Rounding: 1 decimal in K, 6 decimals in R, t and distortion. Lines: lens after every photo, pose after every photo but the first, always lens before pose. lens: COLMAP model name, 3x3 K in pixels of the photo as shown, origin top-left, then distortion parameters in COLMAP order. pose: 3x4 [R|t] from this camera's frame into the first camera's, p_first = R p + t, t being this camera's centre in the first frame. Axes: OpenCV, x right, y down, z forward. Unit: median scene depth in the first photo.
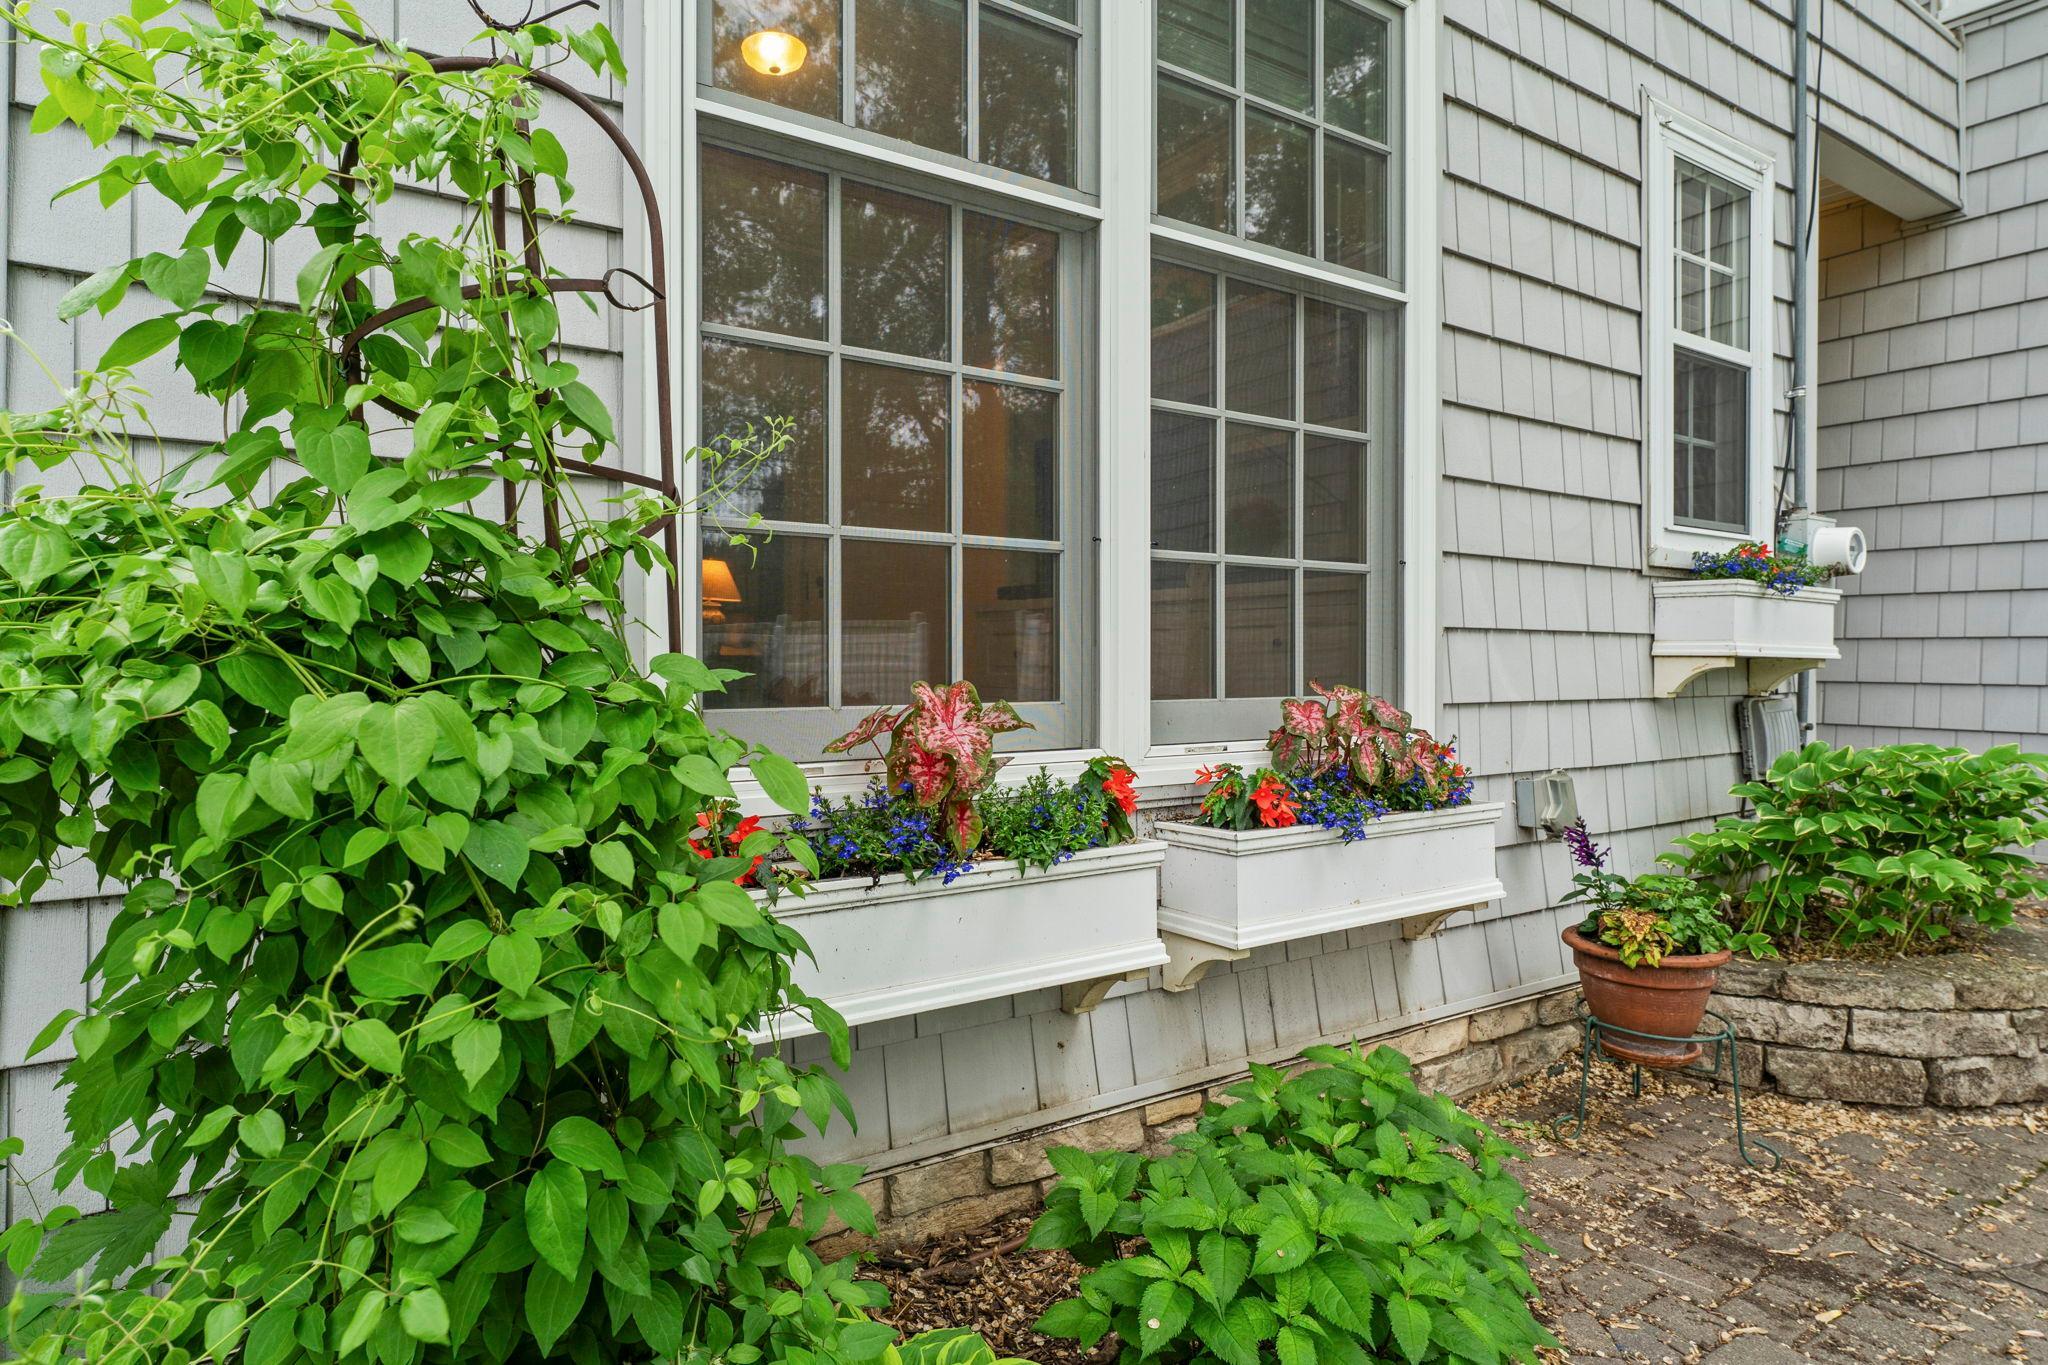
lens RADIAL K [[1138.6, 0, 1016.2], [0, 1138.6, 652.3], [0, 0, 1]] dist [-0.000238, 0.001807]
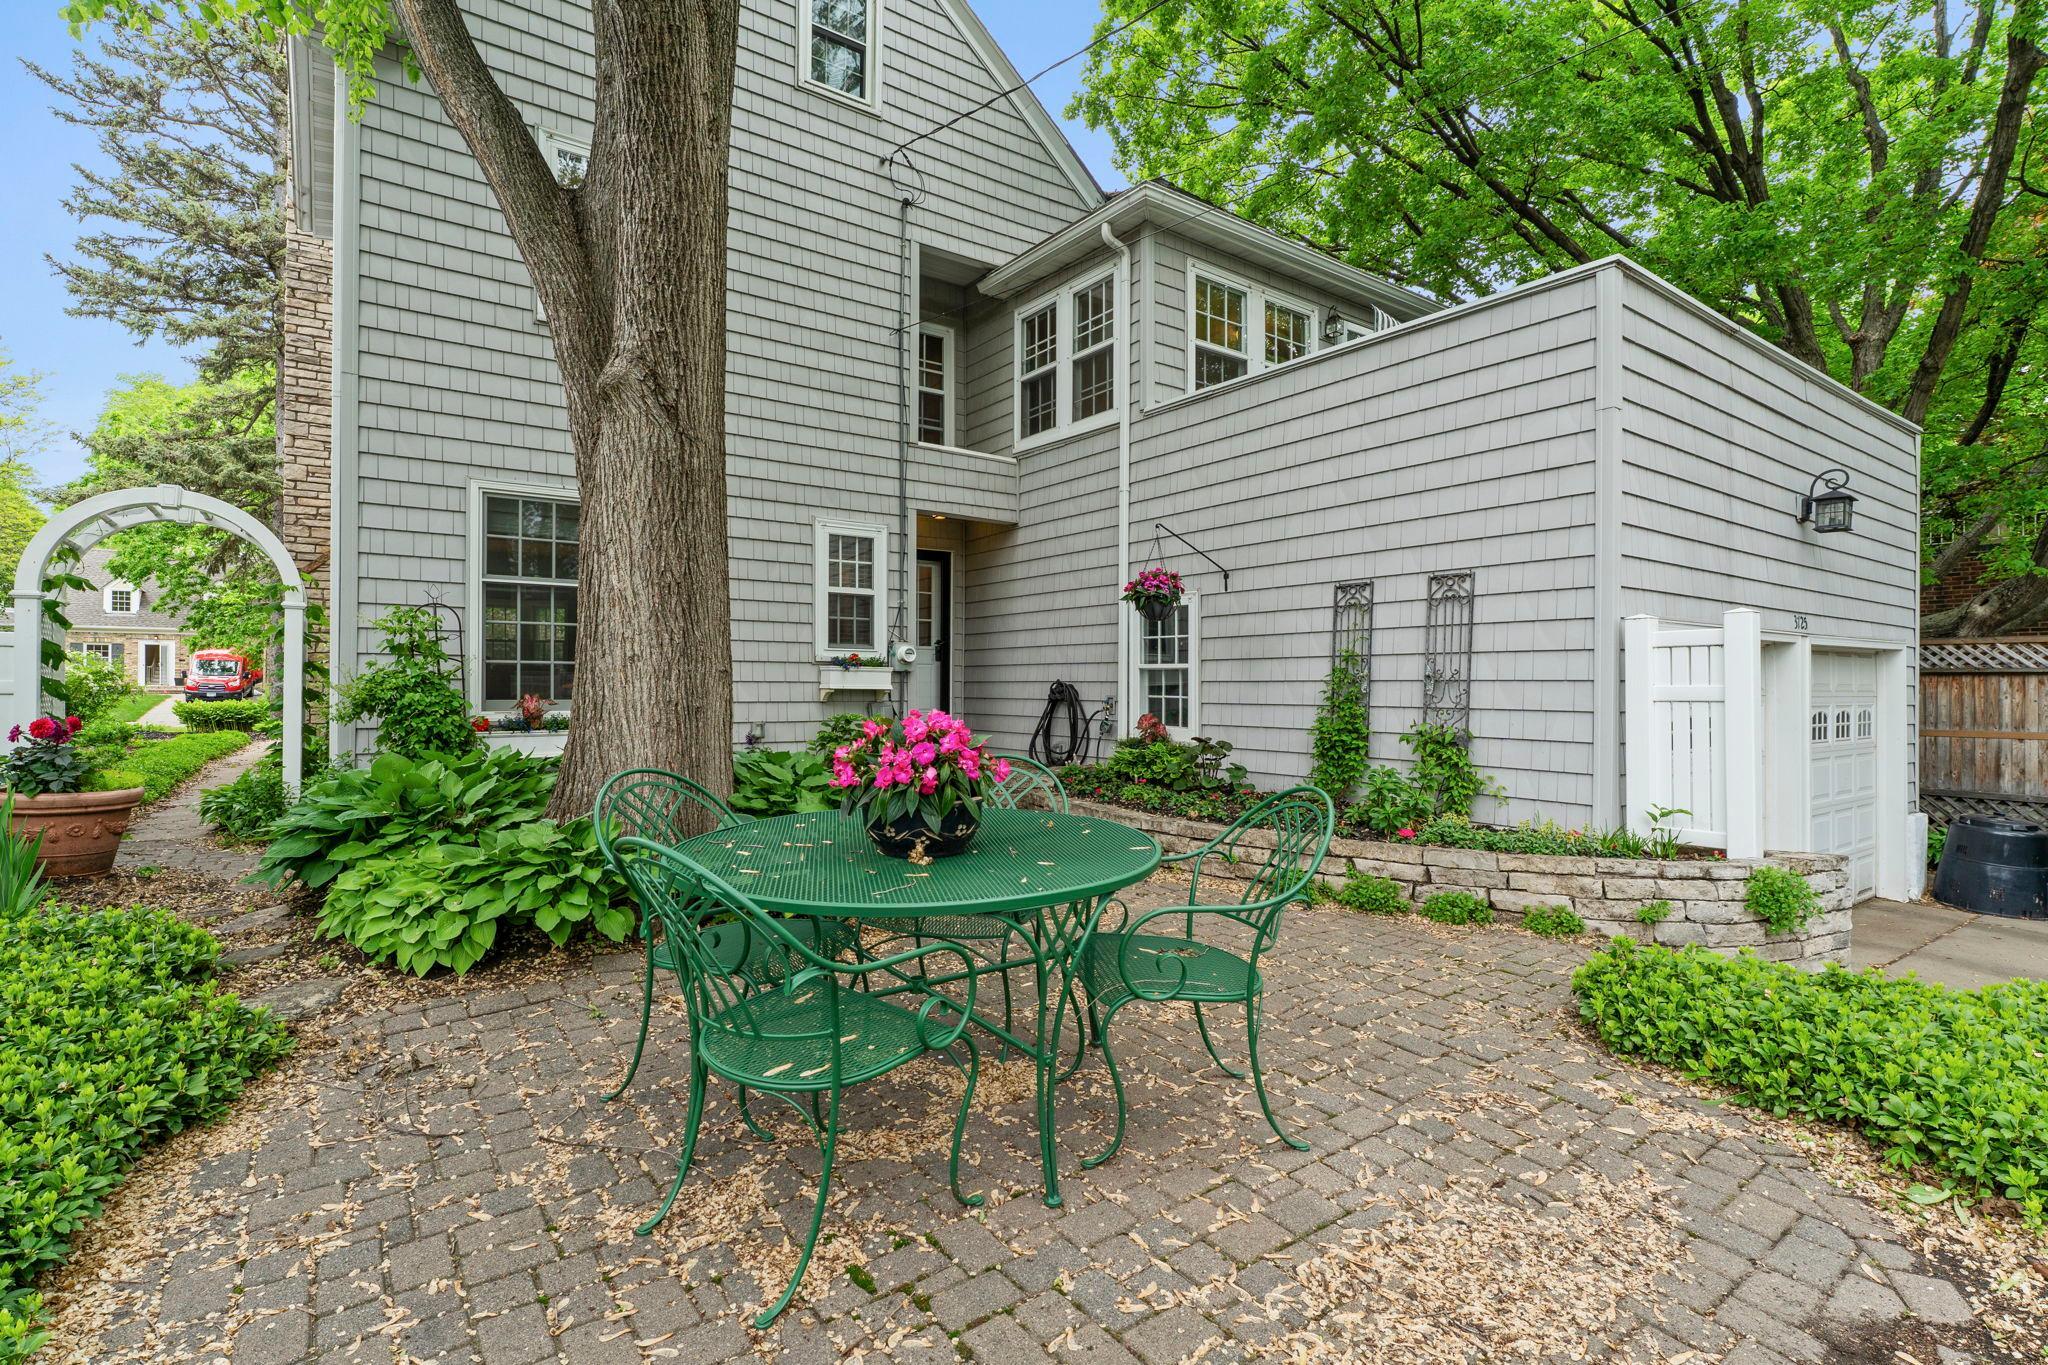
lens RADIAL K [[972.3, 0, 1023.5], [0, 972.3, 670.5], [0, 0, 1]] dist [-0.000979, -0.000123]
pose [[0.999056, 0.003084, 0.043334, 1.239044], [-0.002638, 0.999943, -0.010361, -0.024680], [-0.043364, 0.010237, 0.999007, -2.179874]]
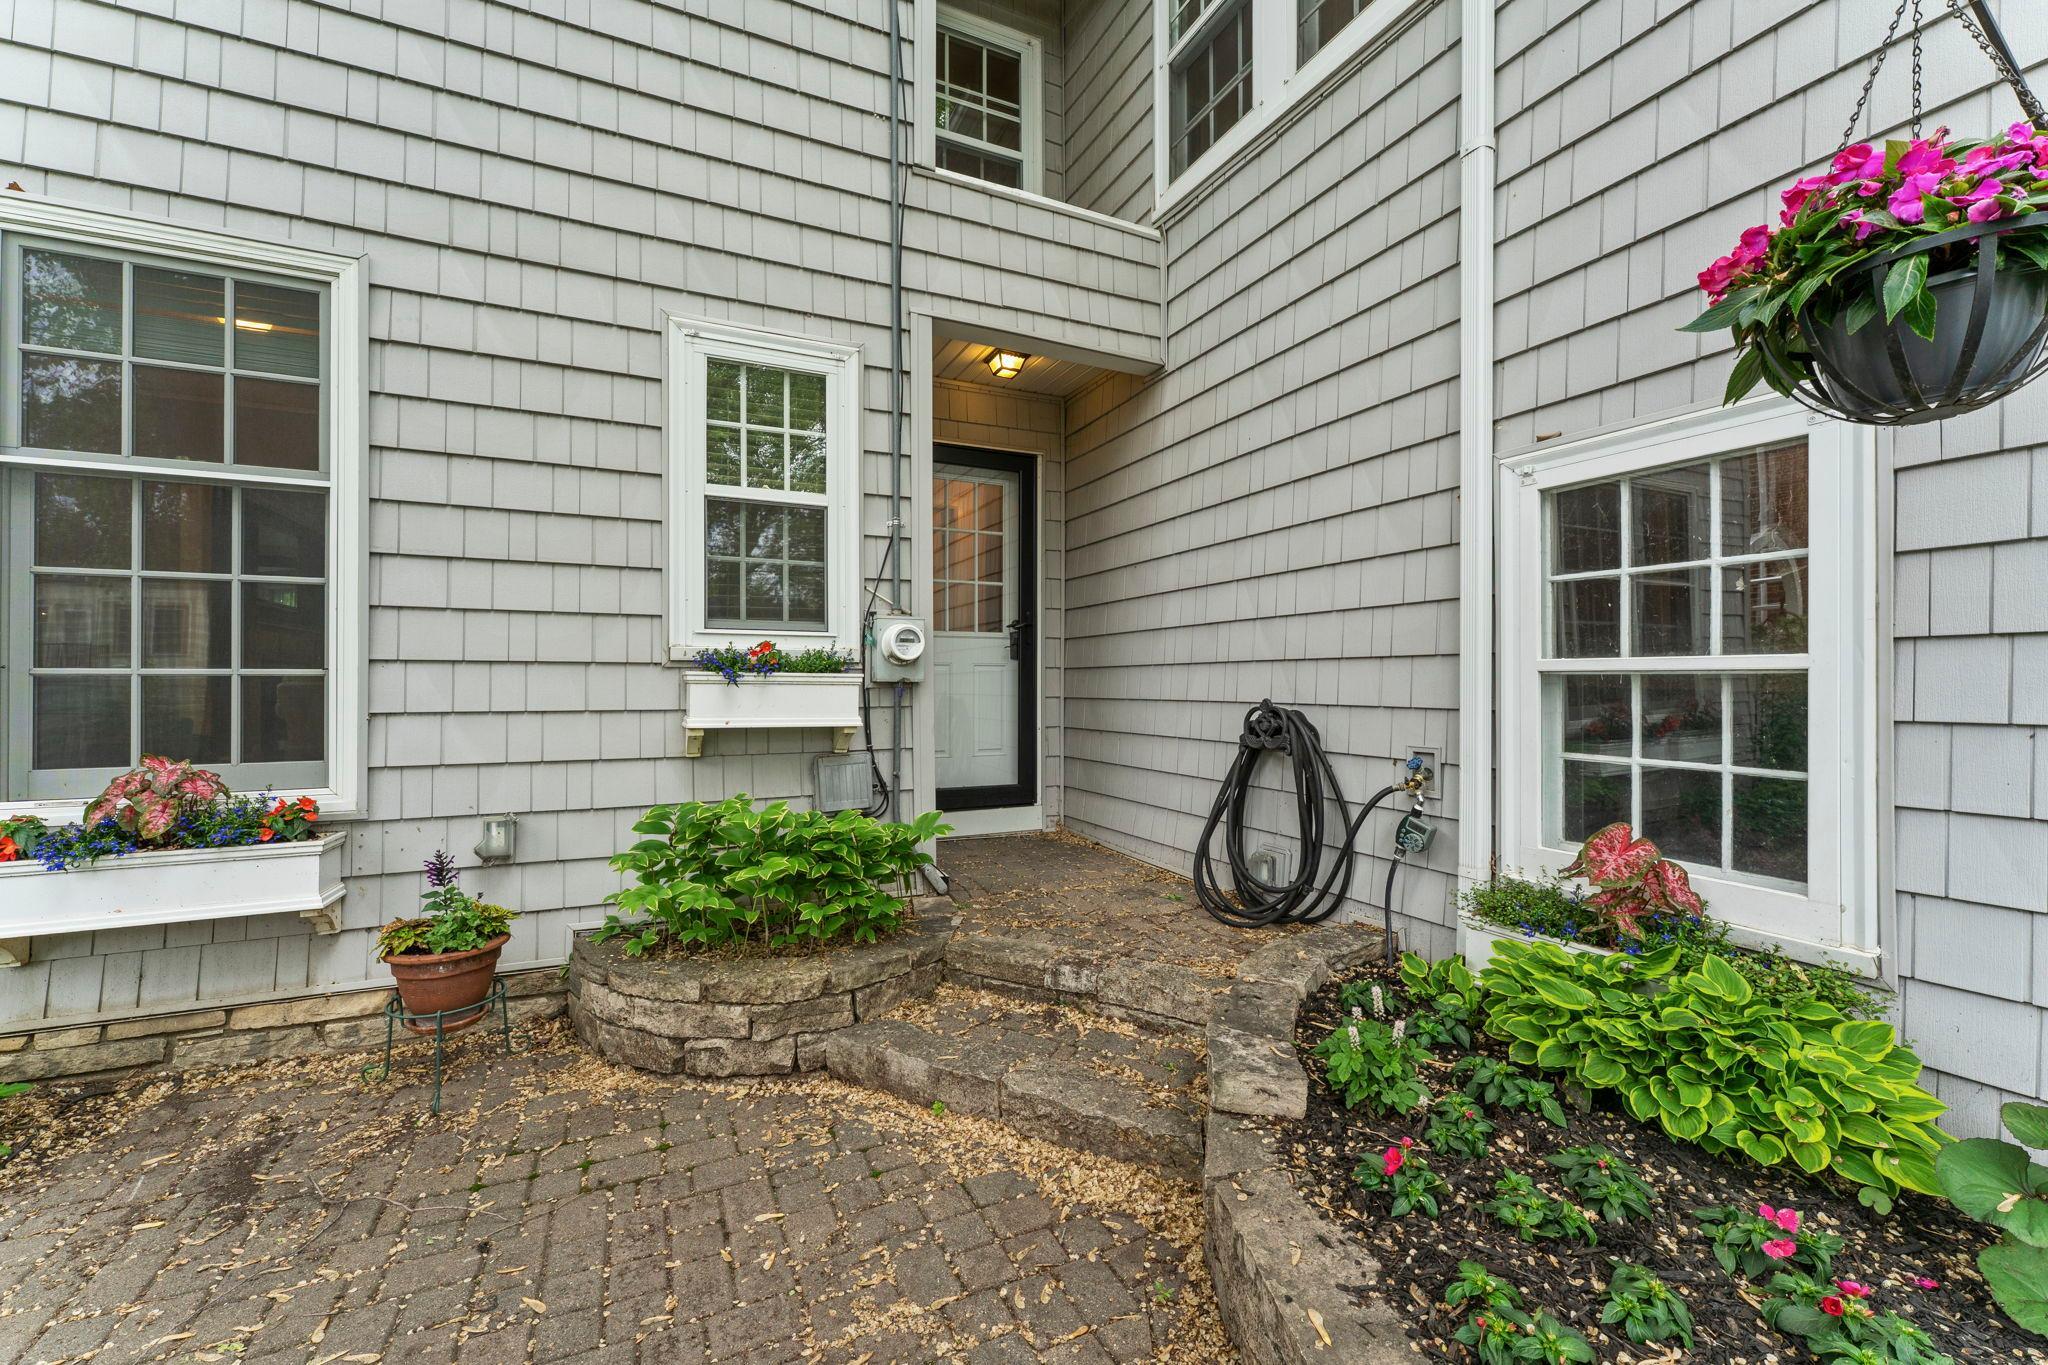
lens RADIAL K [[837.7, 0, 1015.9], [0, 837.7, 672.2], [0, 0, 1]] dist [-0.002458, 0.000915]
pose [[0.989722, -0.005267, -0.142905, 1.327321], [0.003934, 0.999946, -0.009611, -0.059568], [0.142948, 0.008950, 0.989690, 0.084452]]
